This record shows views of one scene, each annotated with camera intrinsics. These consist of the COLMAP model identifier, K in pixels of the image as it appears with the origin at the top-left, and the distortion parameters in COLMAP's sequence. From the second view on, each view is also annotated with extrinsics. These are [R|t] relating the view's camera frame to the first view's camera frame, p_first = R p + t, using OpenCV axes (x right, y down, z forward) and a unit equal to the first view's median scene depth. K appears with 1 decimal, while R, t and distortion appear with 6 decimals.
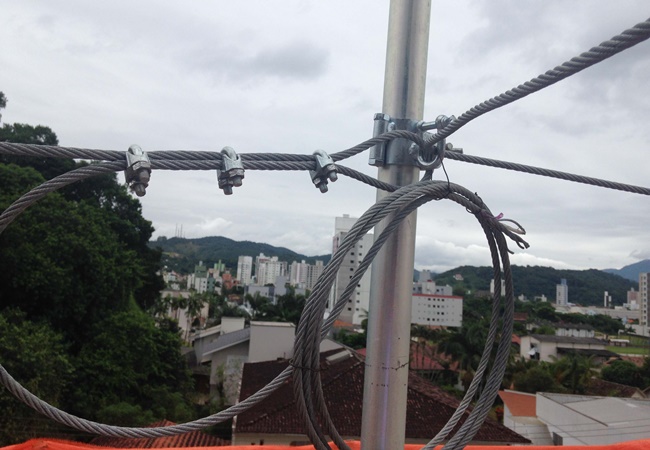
lens RADIAL K [[553.1, 0, 325.0], [0, 553.1, 225.0], [0, 0, 1]] dist [-0.004954, -0.008563]
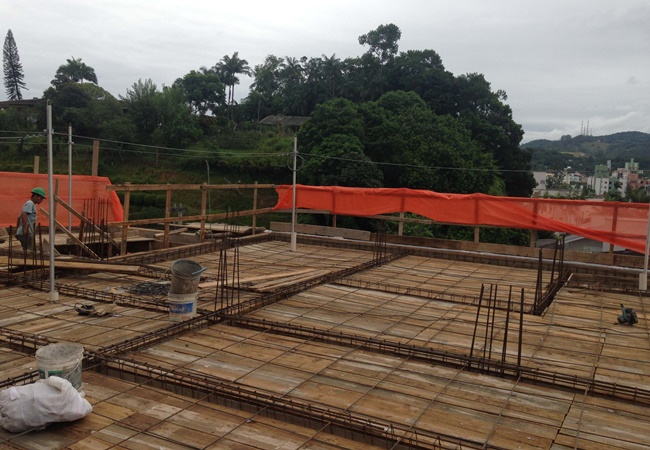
lens RADIAL K [[553.1, 0, 325.0], [0, 553.1, 225.0], [0, 0, 1]] dist [-0.004954, -0.008563]
pose [[0.767277, 0.041105, -0.639997, 0.088774], [0.072366, 0.986021, 0.150088, -0.003280], [0.637220, -0.161473, 0.753577, -0.089163]]
